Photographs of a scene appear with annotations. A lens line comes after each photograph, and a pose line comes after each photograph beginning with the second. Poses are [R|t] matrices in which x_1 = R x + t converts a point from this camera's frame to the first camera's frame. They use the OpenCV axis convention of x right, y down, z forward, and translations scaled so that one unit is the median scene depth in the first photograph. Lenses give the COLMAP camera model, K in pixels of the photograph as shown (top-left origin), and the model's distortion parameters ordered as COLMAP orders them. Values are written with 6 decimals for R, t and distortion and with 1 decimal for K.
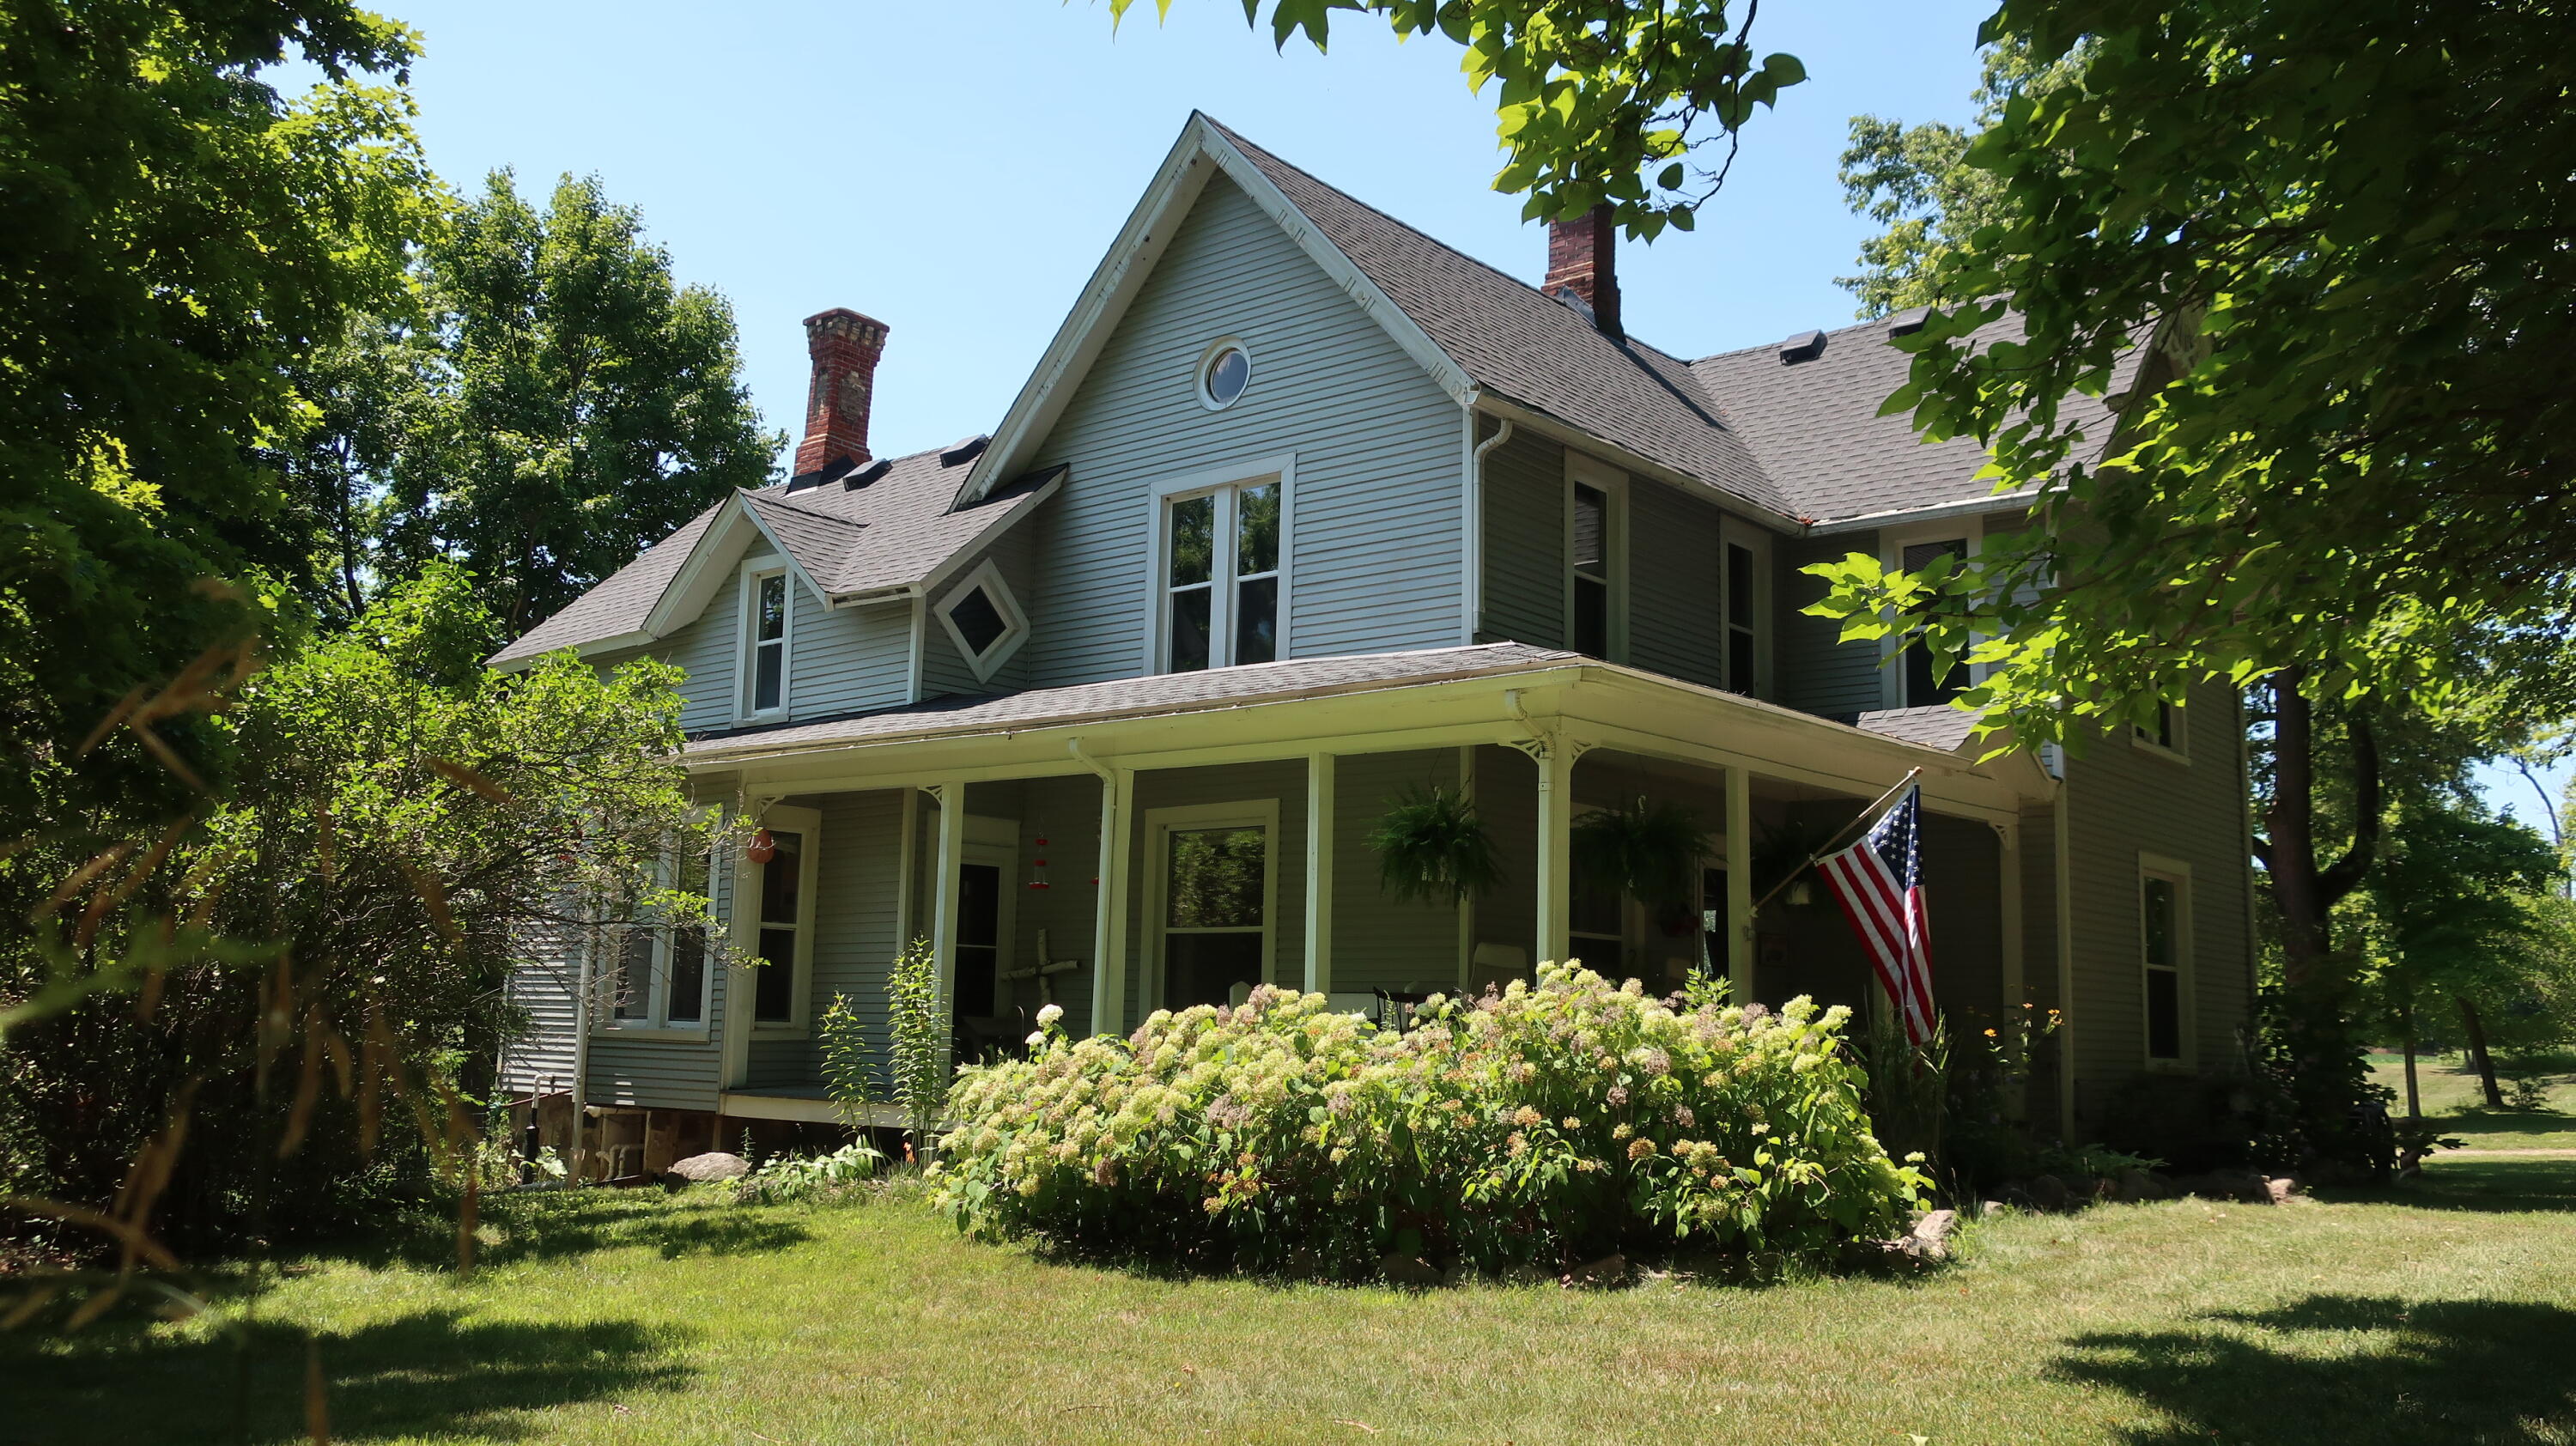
lens RADIAL K [[2075.4, 0, 1288.0], [0, 2075.4, 723.0], [0, 0, 1]] dist [0.011668, -0.002115]
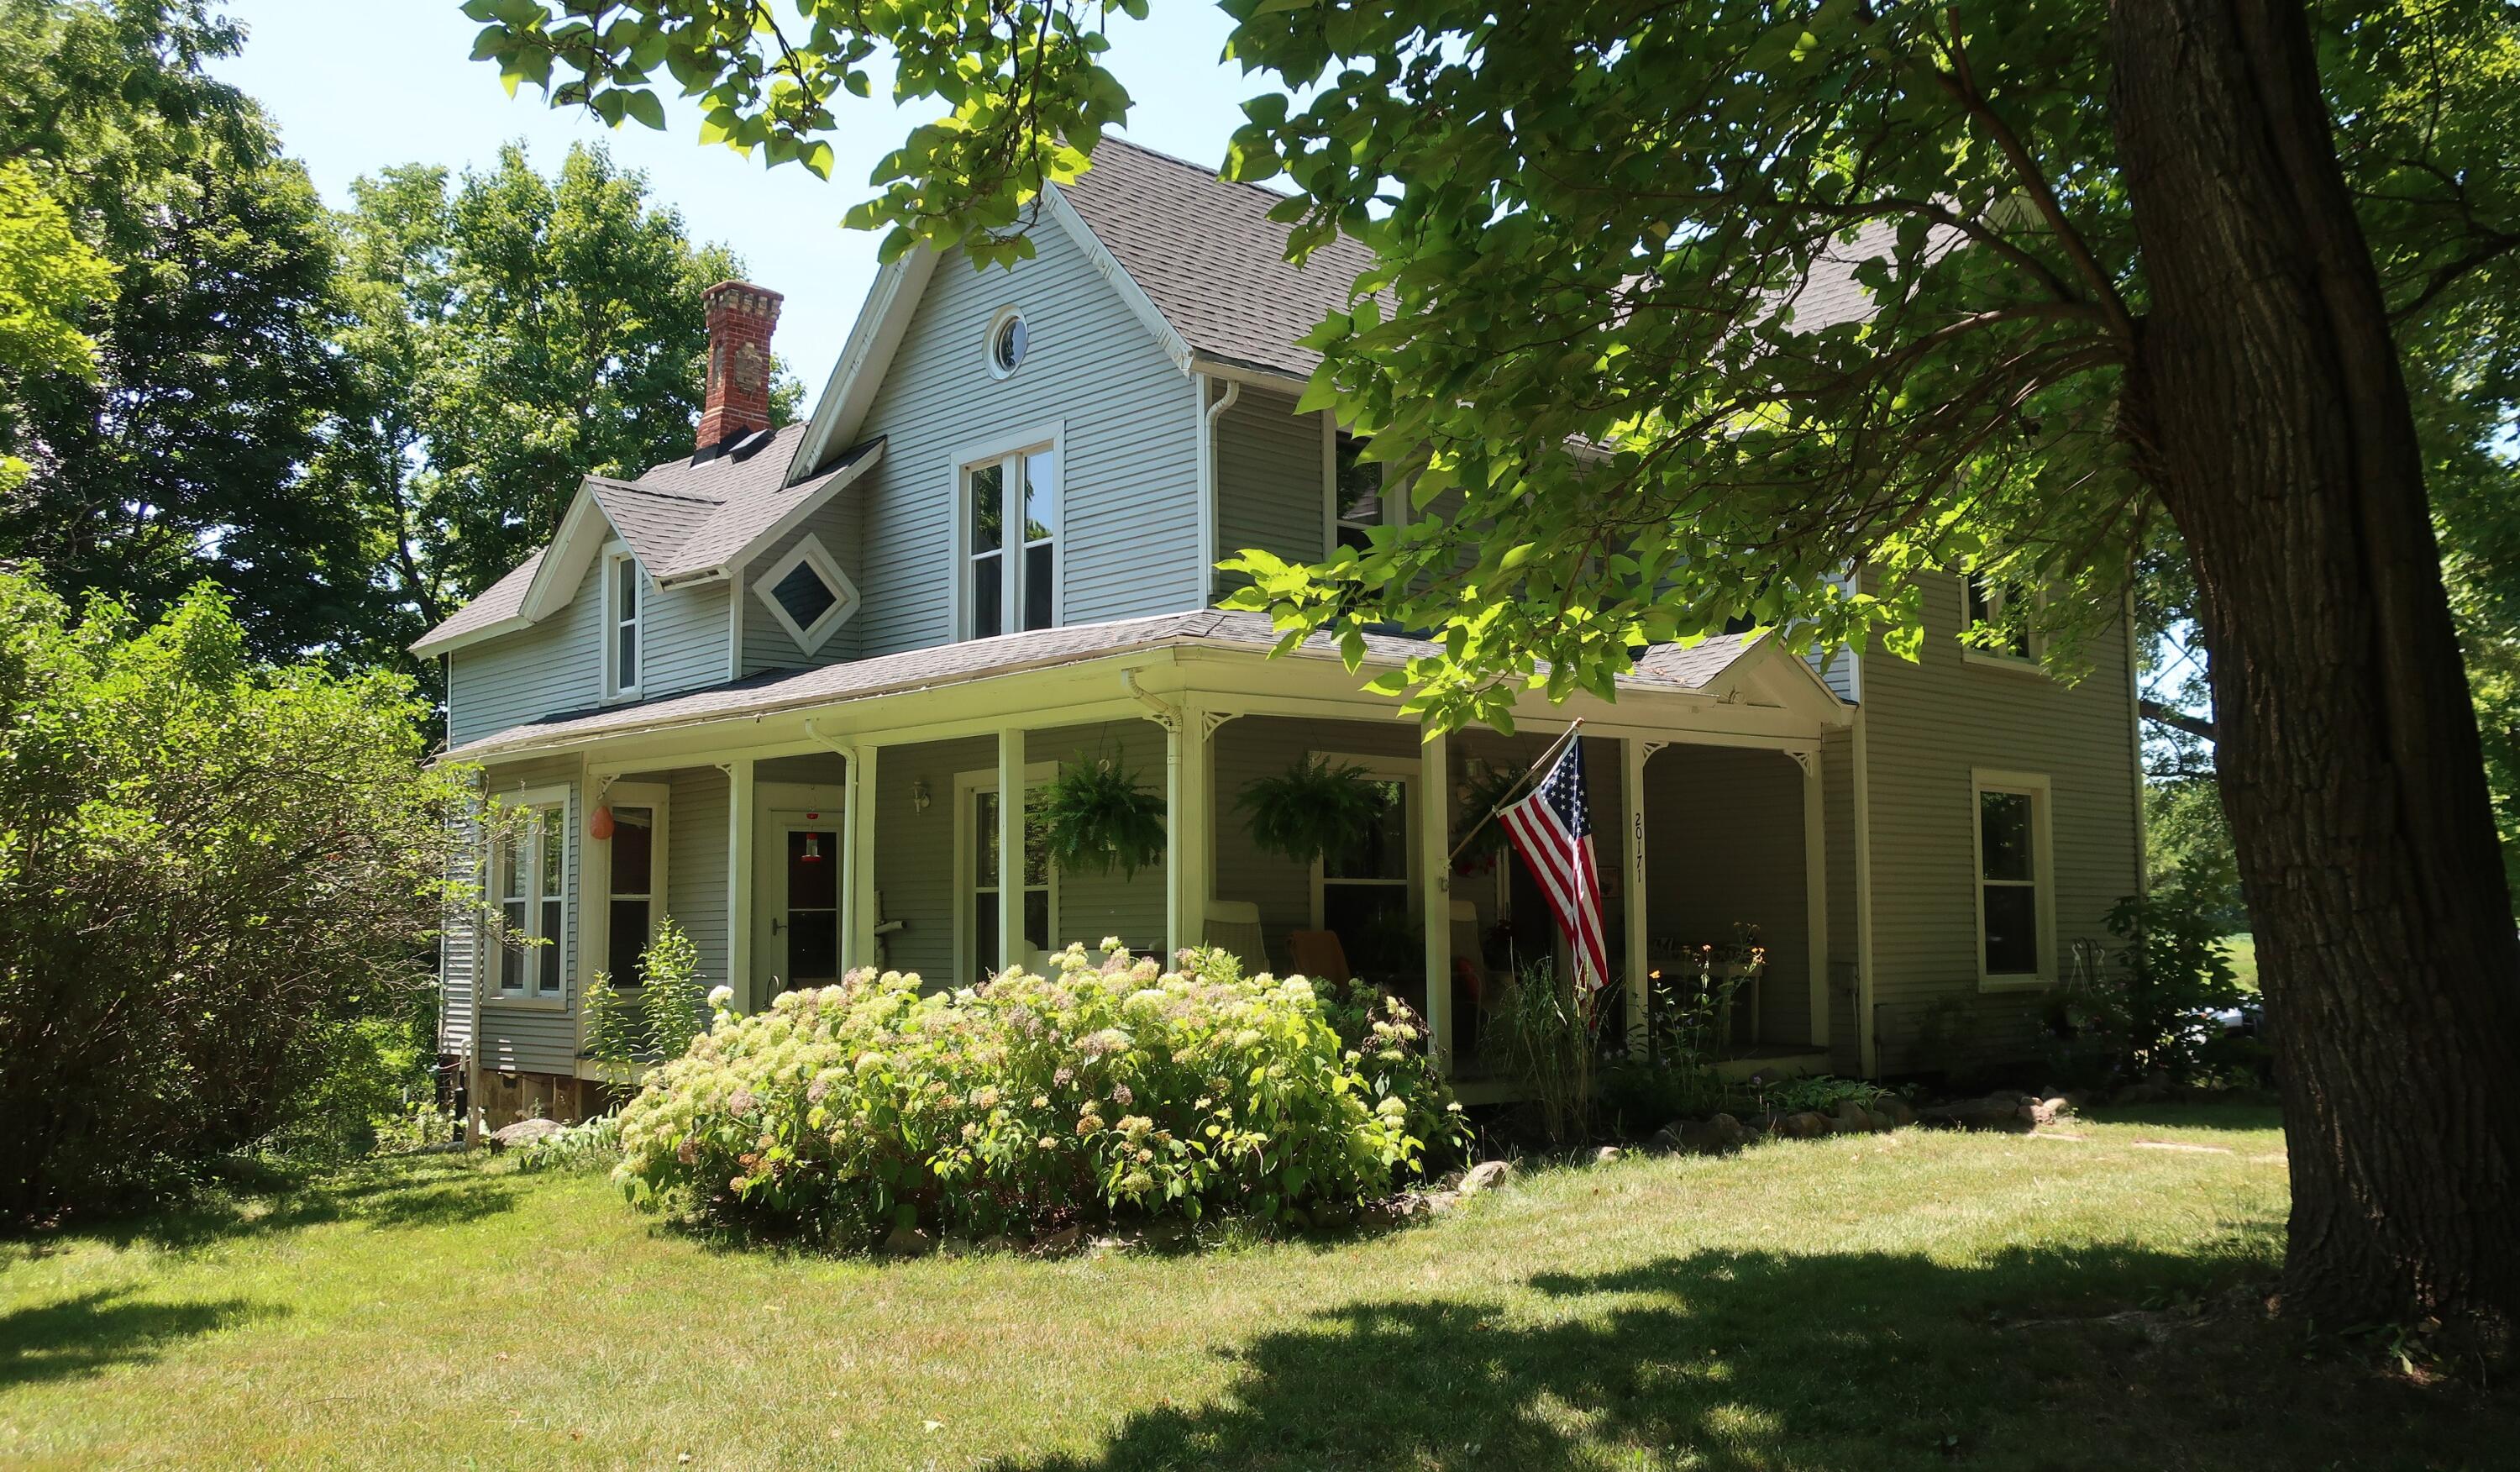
lens RADIAL K [[2104.1, 0, 1262.5], [0, 2104.1, 744.9], [0, 0, 1]] dist [-0.002715, -0.004302]
pose [[0.994764, -0.044007, -0.092235, 0.177876], [0.049025, 0.997398, 0.052858, -0.020042], [0.089669, -0.057103, 0.994333, -0.023198]]
